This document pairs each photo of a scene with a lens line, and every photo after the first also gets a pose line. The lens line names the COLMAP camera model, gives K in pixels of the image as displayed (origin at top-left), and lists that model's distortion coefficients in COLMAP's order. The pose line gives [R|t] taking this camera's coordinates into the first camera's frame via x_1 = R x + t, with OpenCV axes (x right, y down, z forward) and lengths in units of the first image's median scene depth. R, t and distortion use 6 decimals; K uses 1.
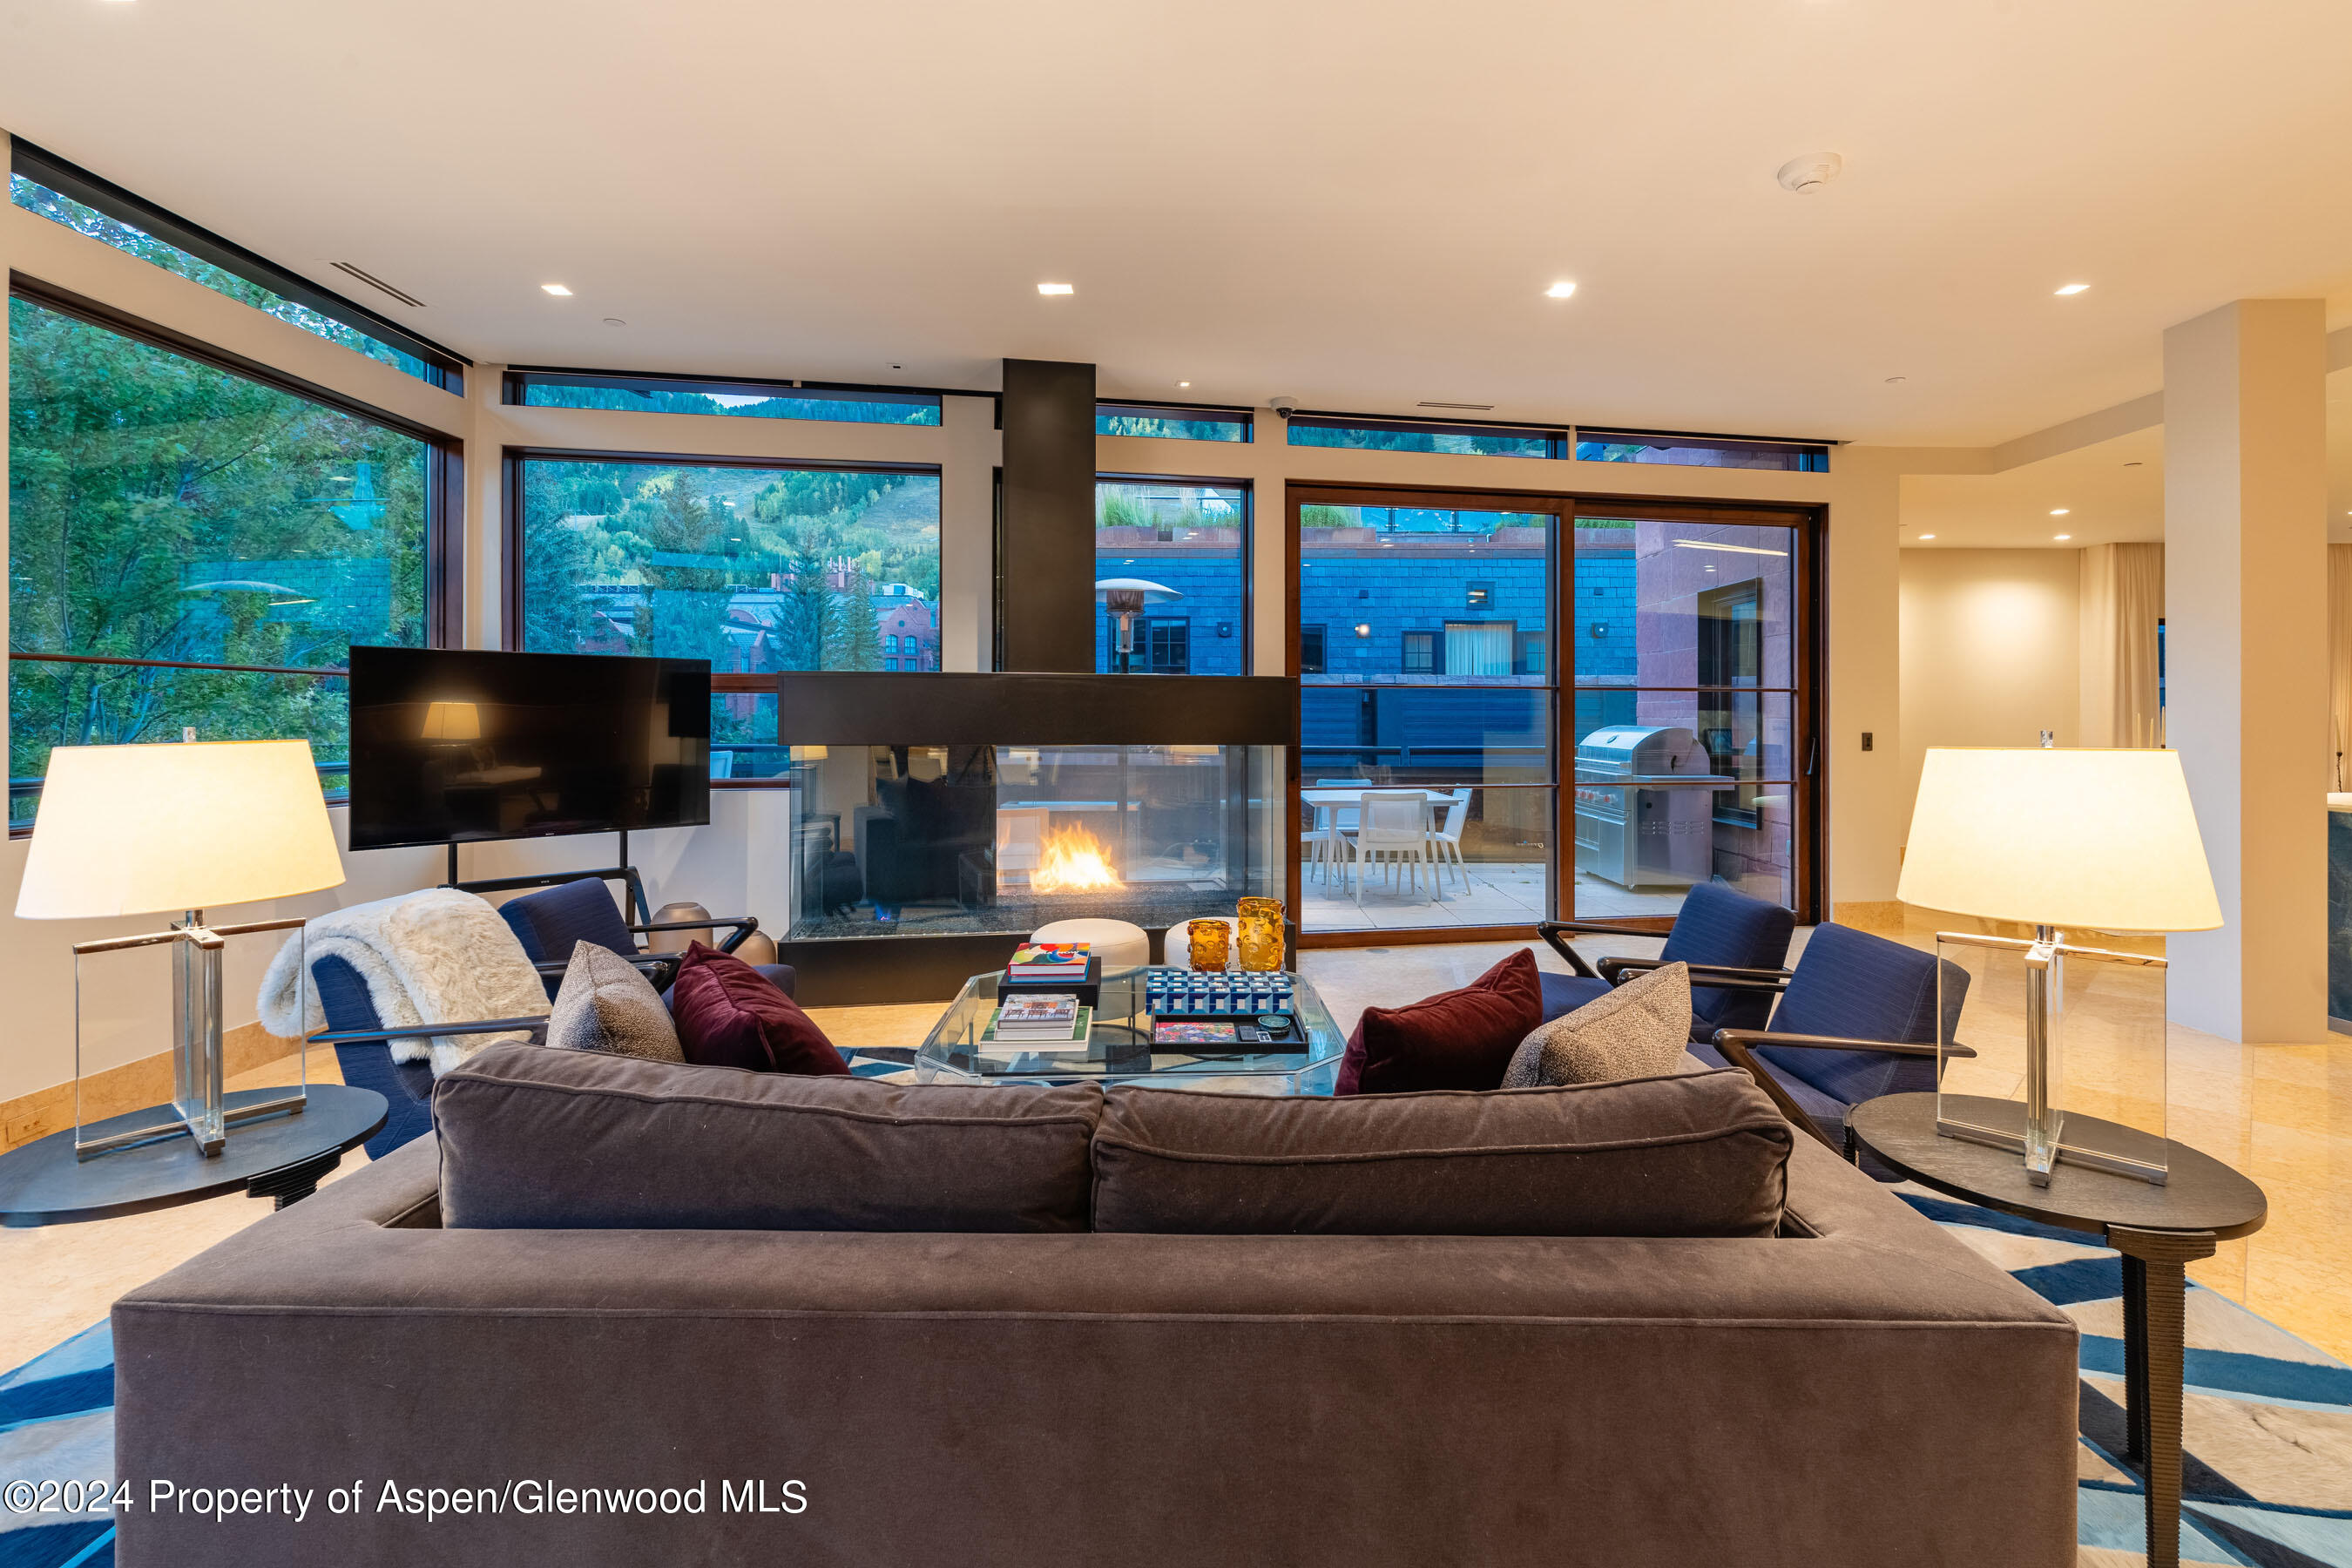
lens RADIAL K [[1067.3, 0, 1182.3], [0, 1067.3, 722.0], [0, 0, 1]] dist [-0.012725, 0.000068]
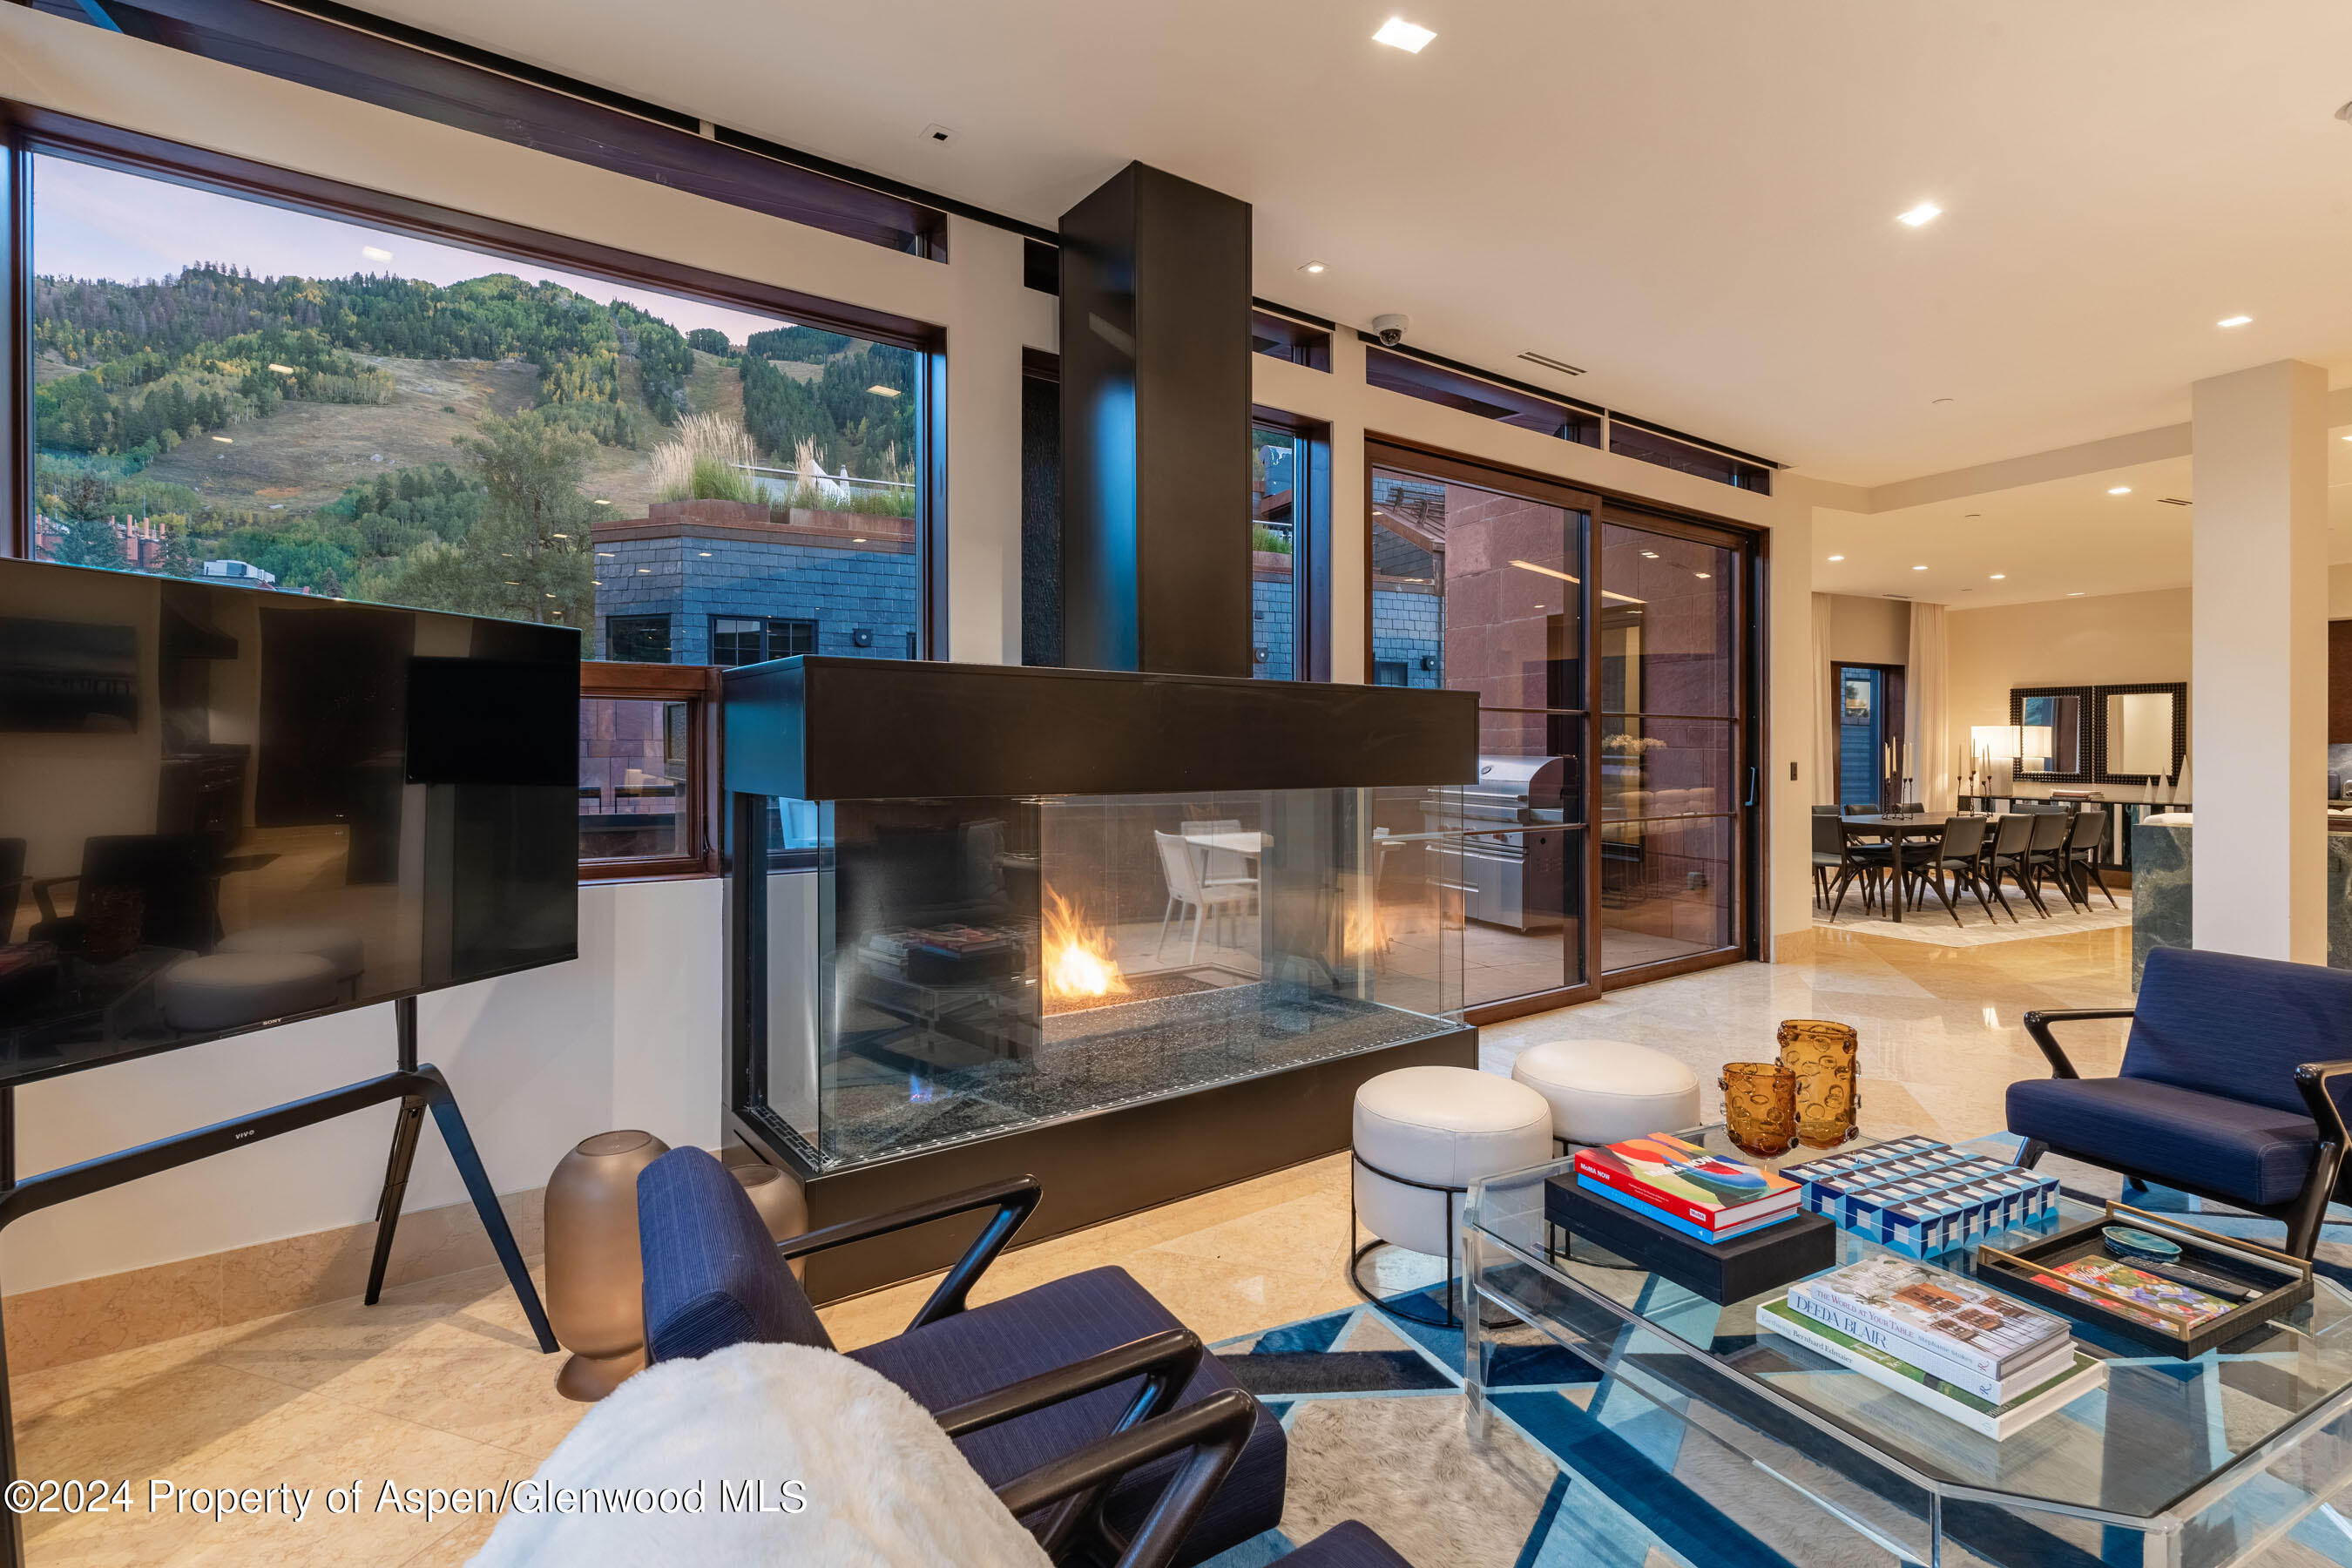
lens RADIAL K [[1112.1, 0, 1168.2], [0, 1112.1, 747.4], [0, 0, 1]] dist [-0.003718, -0.000389]
pose [[0.894657, 0.001045, 0.446753, -0.287272], [-0.000505, 0.999999, -0.001328, -0.001970], [-0.446754, 0.000963, 0.894656, 0.277125]]
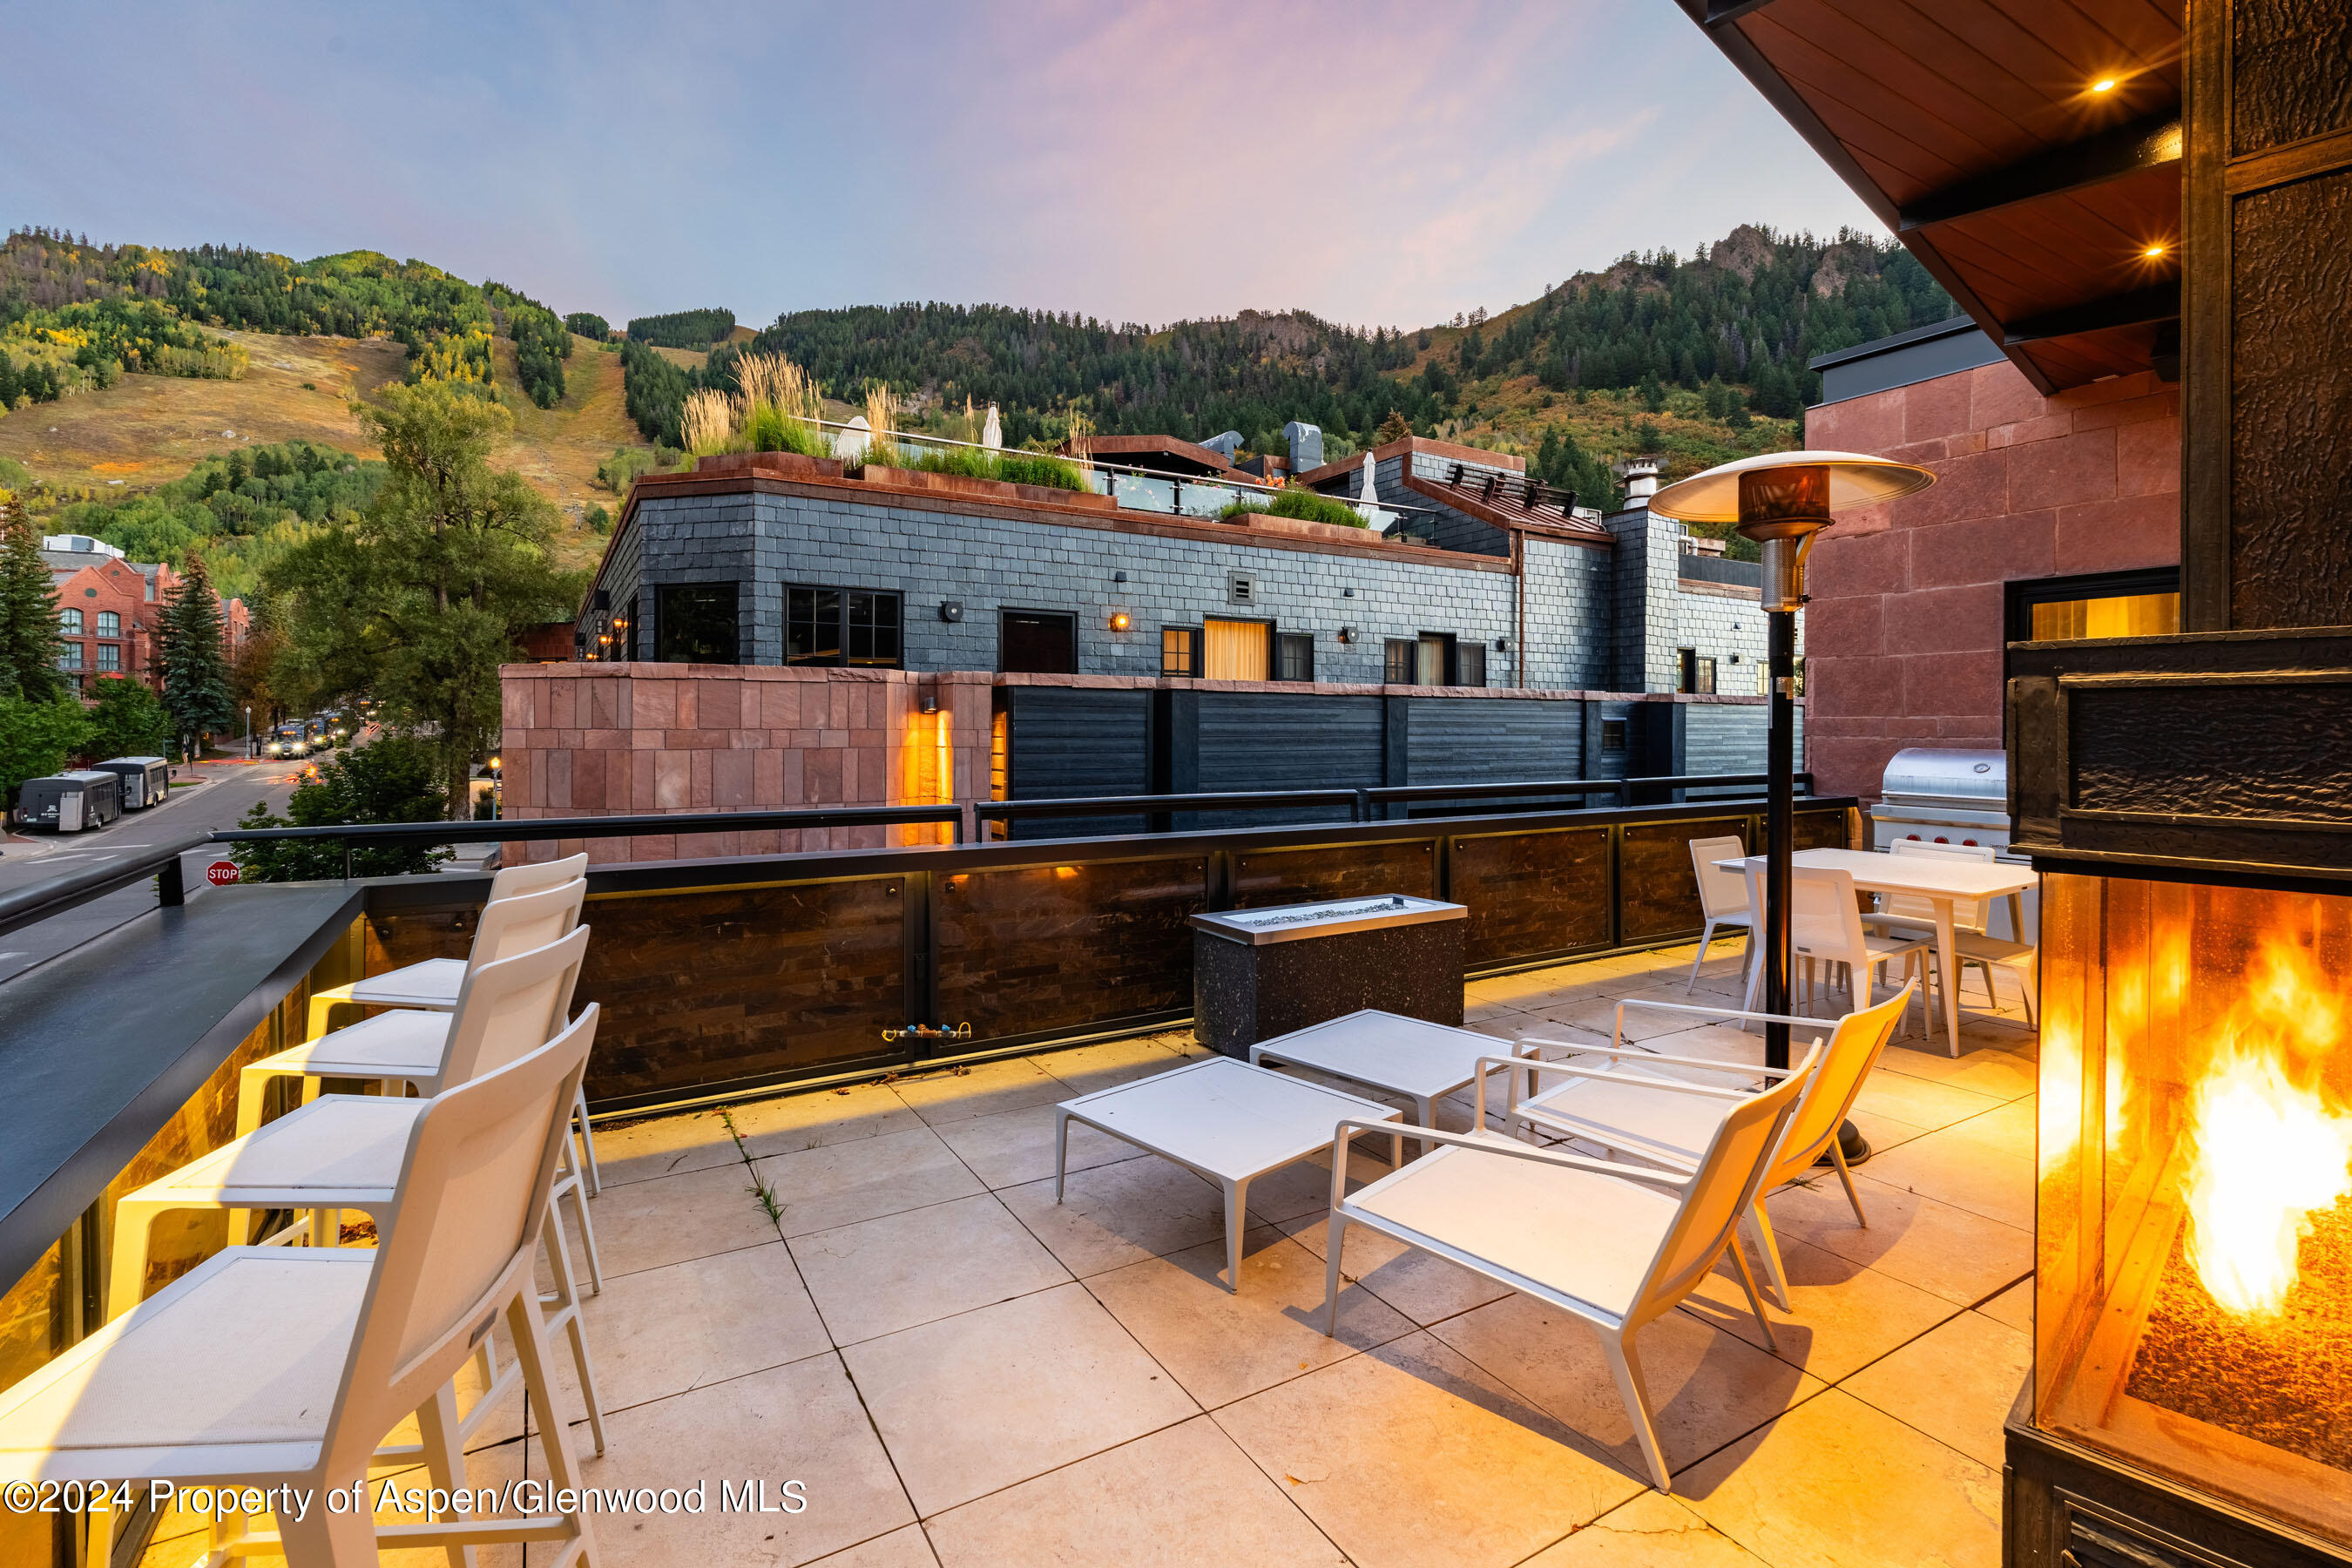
lens RADIAL K [[1067.3, 0, 1182.3], [0, 1067.3, 722.0], [0, 0, 1]] dist [-0.012725, 0.000068]
pose [[0.846301, 0.000820, 0.532705, -0.466988], [0.003179, 0.999973, -0.006590, -0.012633], [-0.532696, 0.007271, 0.846275, 0.651170]]
